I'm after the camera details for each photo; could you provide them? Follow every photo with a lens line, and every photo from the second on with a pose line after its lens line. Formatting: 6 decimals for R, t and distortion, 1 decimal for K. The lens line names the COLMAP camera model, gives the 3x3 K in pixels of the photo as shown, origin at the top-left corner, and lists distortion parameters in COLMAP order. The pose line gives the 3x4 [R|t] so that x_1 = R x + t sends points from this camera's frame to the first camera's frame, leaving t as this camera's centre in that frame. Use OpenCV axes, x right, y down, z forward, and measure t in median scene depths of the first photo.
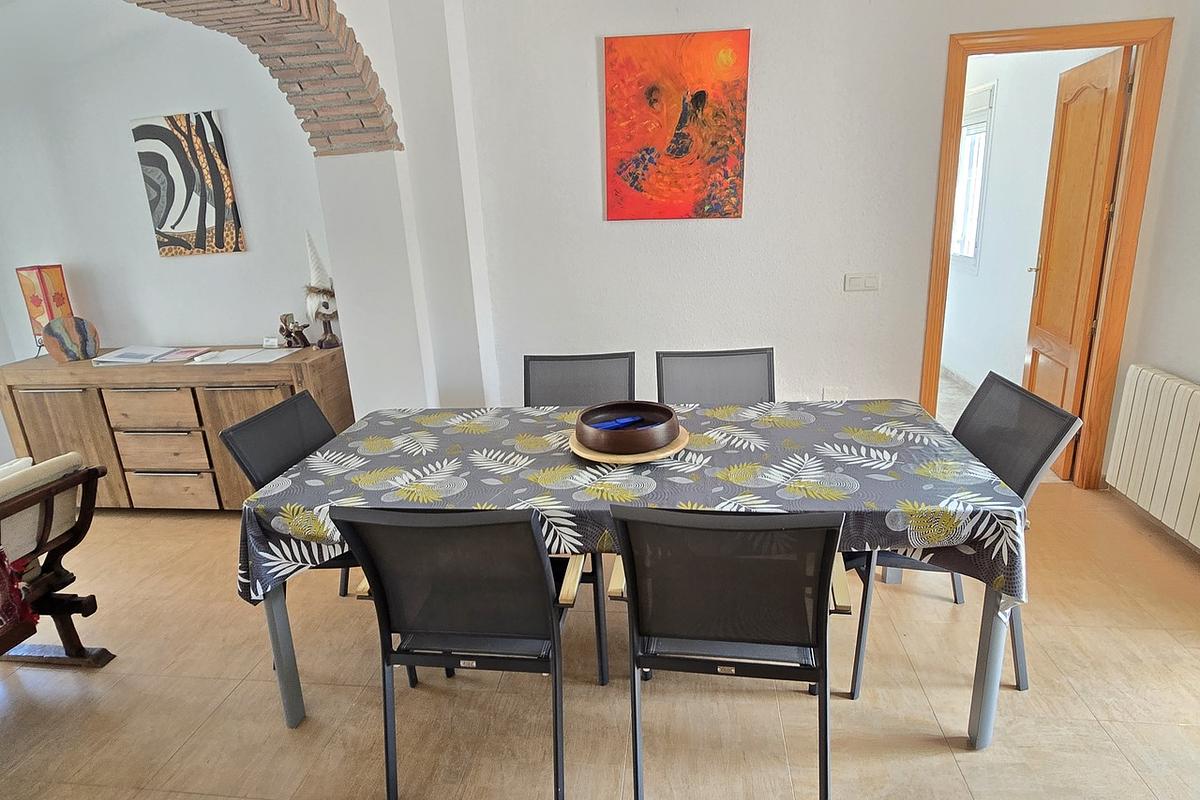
lens RADIAL K [[665.5, 0, 600.0], [0, 665.5, 400.0], [0, 0, 1]] dist [0.018182, -0.015629]
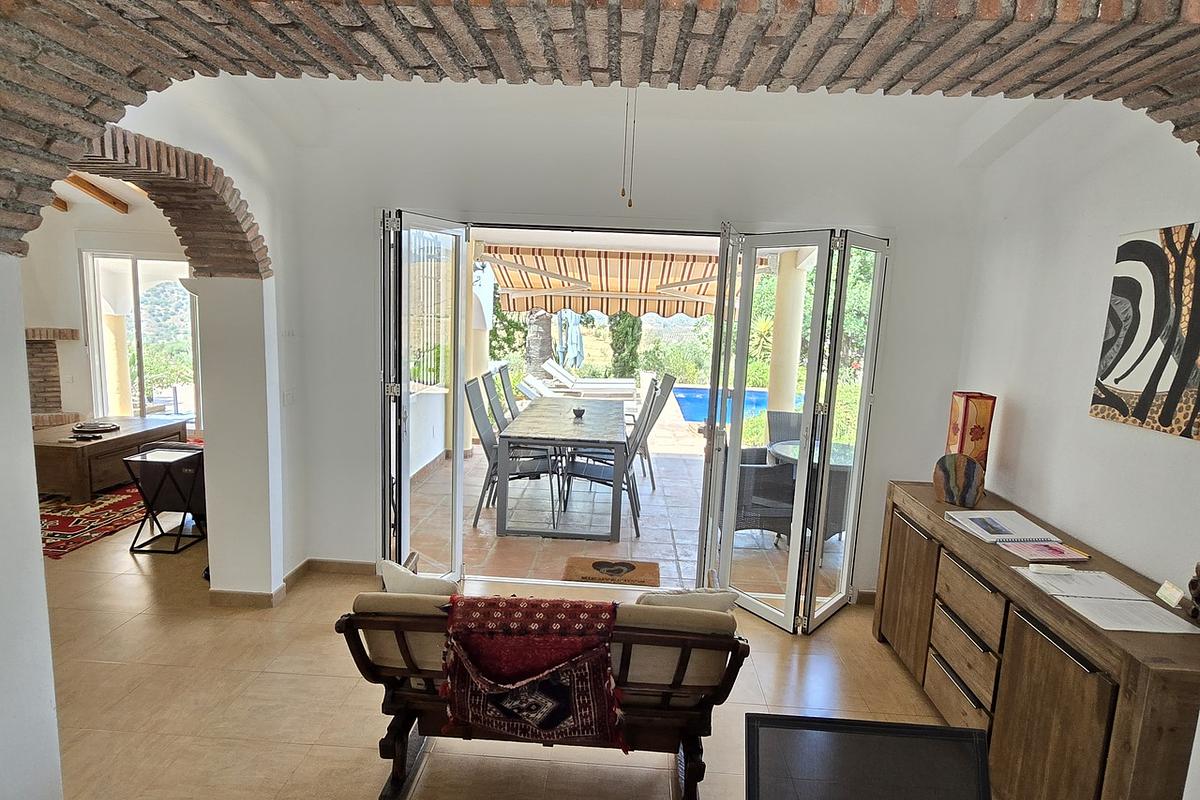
lens RADIAL K [[665.5, 0, 600.0], [0, 665.5, 400.0], [0, 0, 1]] dist [0.018182, -0.015629]
pose [[0.085578, 0.208825, -0.974201, -0.002899], [-0.332580, 0.927692, 0.169640, -0.180900], [0.939184, 0.309483, 0.148841, 0.401904]]
